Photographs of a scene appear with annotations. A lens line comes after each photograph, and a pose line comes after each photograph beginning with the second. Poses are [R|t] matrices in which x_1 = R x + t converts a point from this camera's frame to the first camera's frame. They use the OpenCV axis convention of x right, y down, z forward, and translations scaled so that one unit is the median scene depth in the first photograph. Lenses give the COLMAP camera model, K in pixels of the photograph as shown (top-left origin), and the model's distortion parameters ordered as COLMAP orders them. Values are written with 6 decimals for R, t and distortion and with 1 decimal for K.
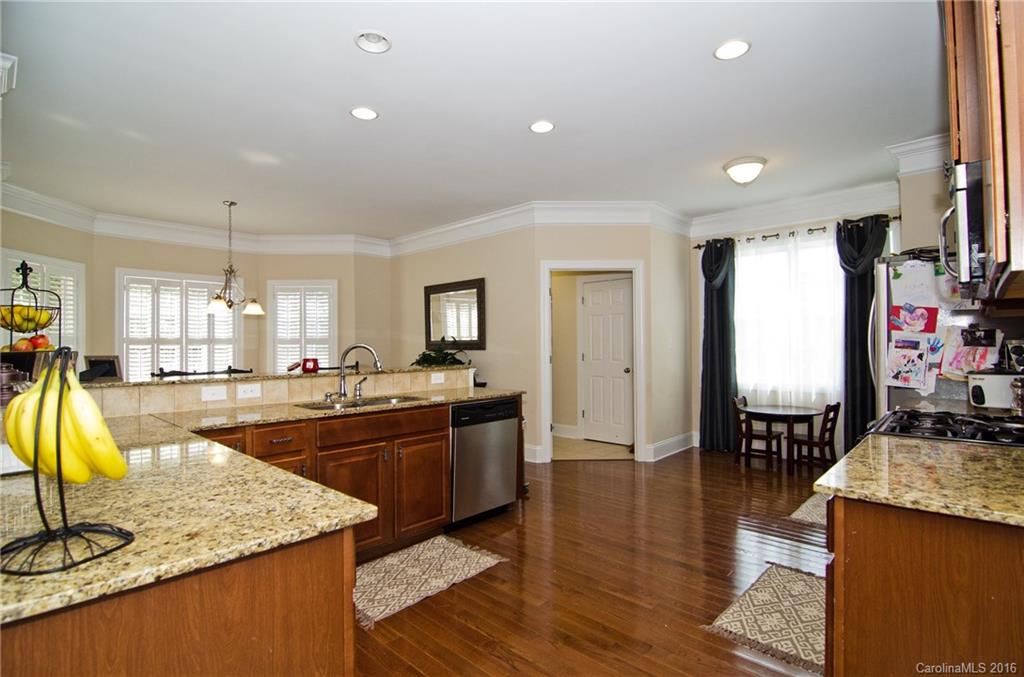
lens RADIAL K [[493.4, 0, 508.4], [0, 493.4, 336.2], [0, 0, 1]] dist [-0.007495, -0.006863]
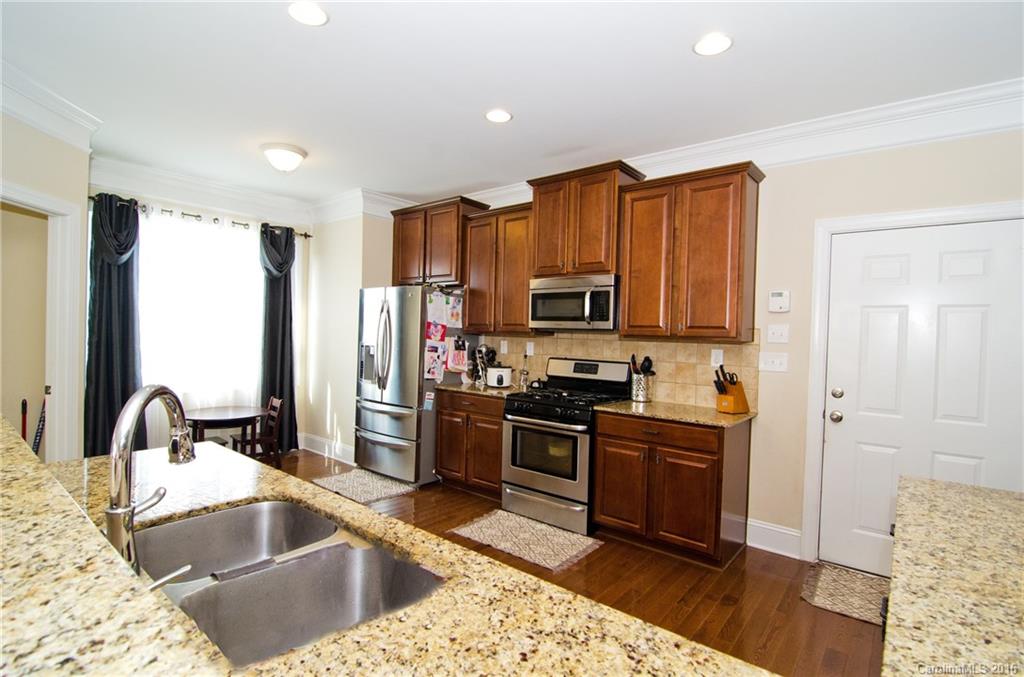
lens RADIAL K [[493.4, 0, 512.8], [0, 493.4, 341.2], [0, 0, 1]] dist [-0.007495, -0.006863]
pose [[-0.076019, -0.007023, 0.997082, -0.662246], [-0.047462, 0.998867, 0.003417, -0.022767], [-0.995976, -0.047064, -0.076266, 0.881117]]
